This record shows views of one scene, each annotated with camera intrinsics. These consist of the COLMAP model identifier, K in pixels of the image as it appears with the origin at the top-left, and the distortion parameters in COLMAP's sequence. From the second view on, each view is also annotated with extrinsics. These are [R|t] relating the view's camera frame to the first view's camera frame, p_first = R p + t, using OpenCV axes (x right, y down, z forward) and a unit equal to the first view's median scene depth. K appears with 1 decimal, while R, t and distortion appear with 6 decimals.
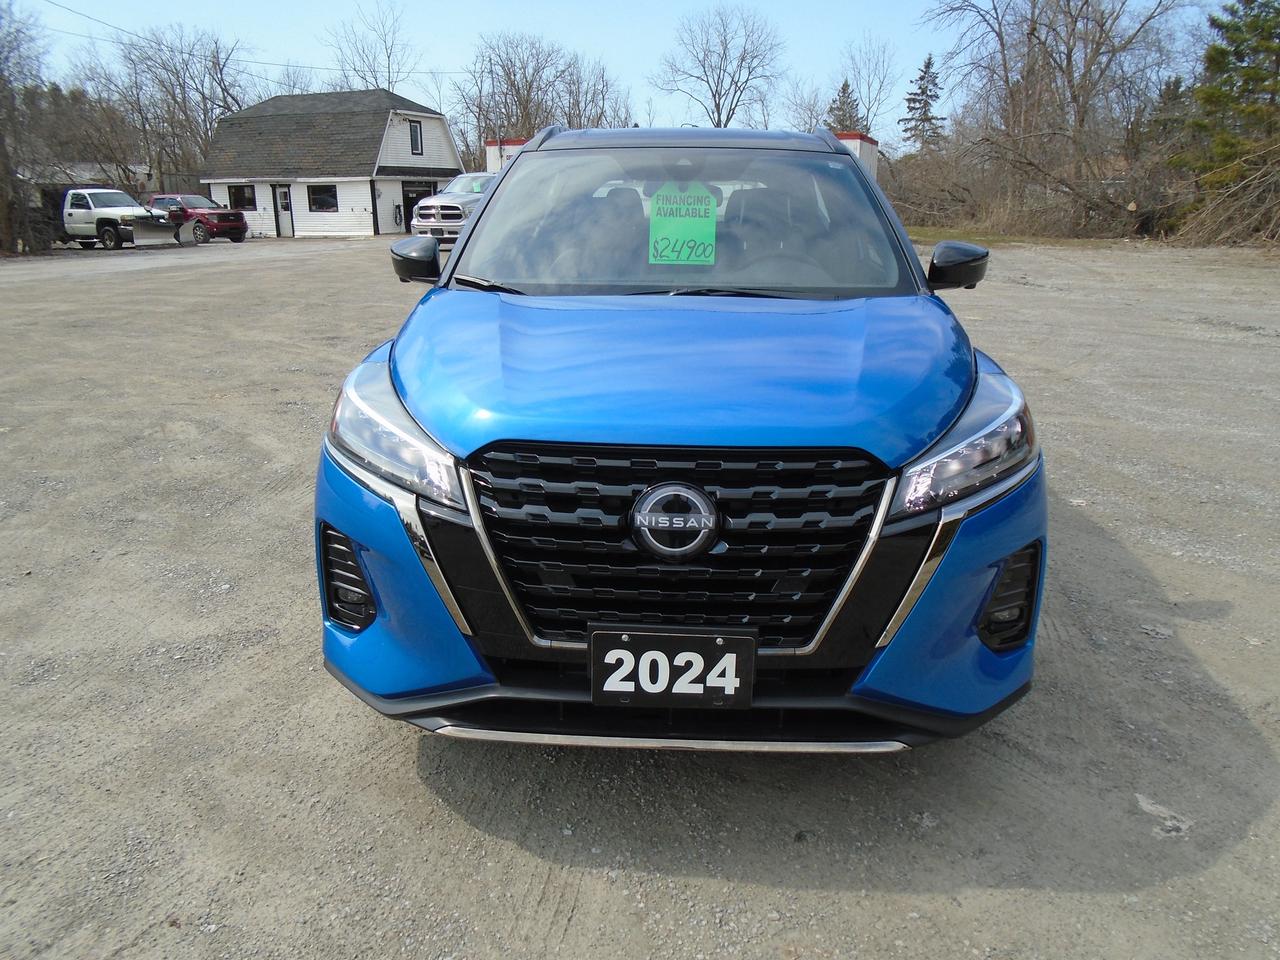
lens RADIAL K [[983.0, 0, 639.7], [0, 983.0, 479.9], [0, 0, 1]] dist [-0.015772, -0.000149]
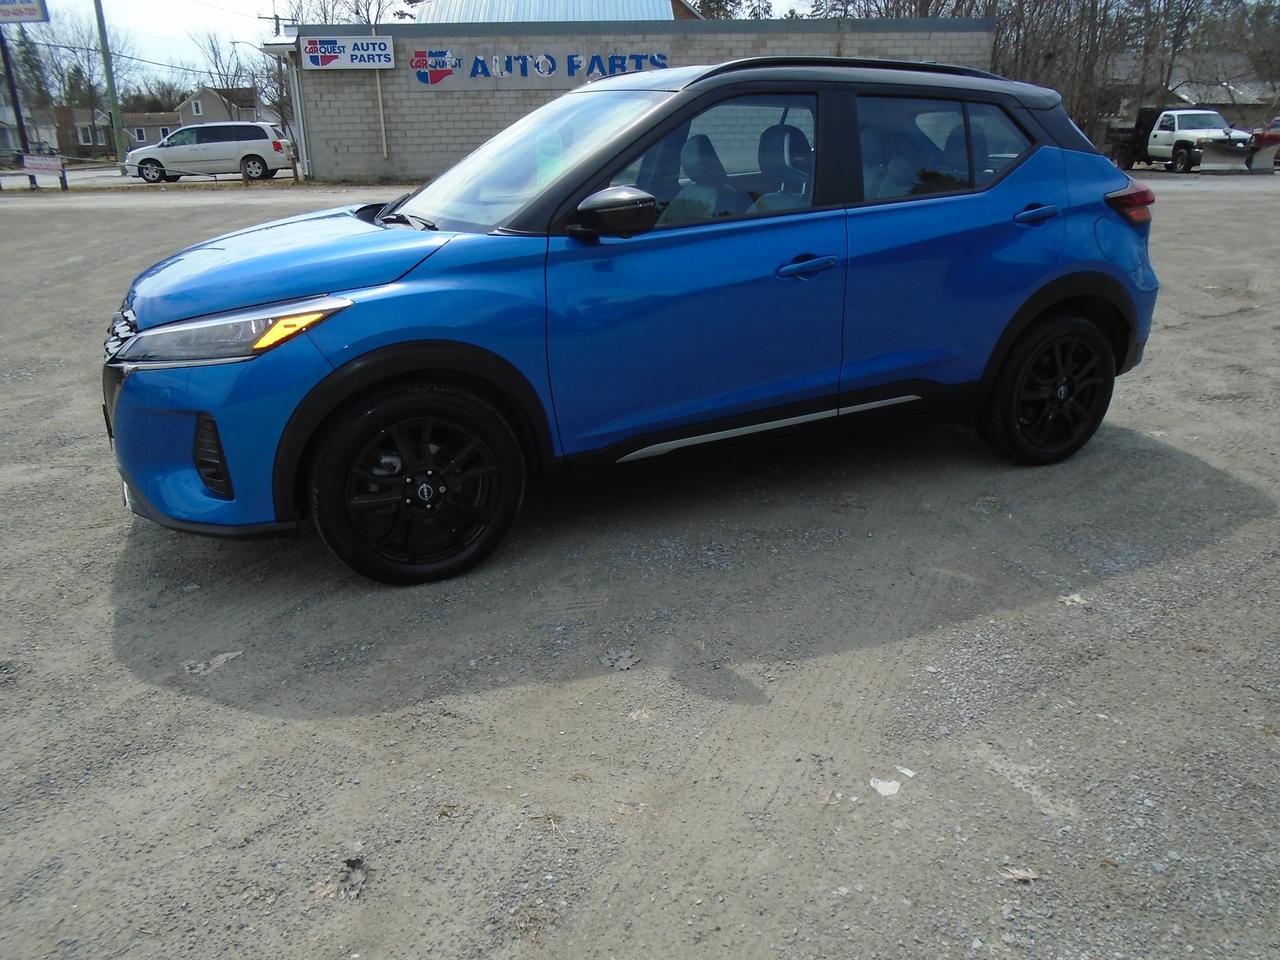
lens RADIAL K [[983.0, 0, 640.2], [0, 983.0, 480.1], [0, 0, 1]] dist [-0.015772, -0.000149]
pose [[0.469557, 0.302585, -0.829432, 0.119432], [-0.239301, 0.947891, 0.210328, -0.017879], [0.849854, 0.099723, 0.517498, 0.054762]]
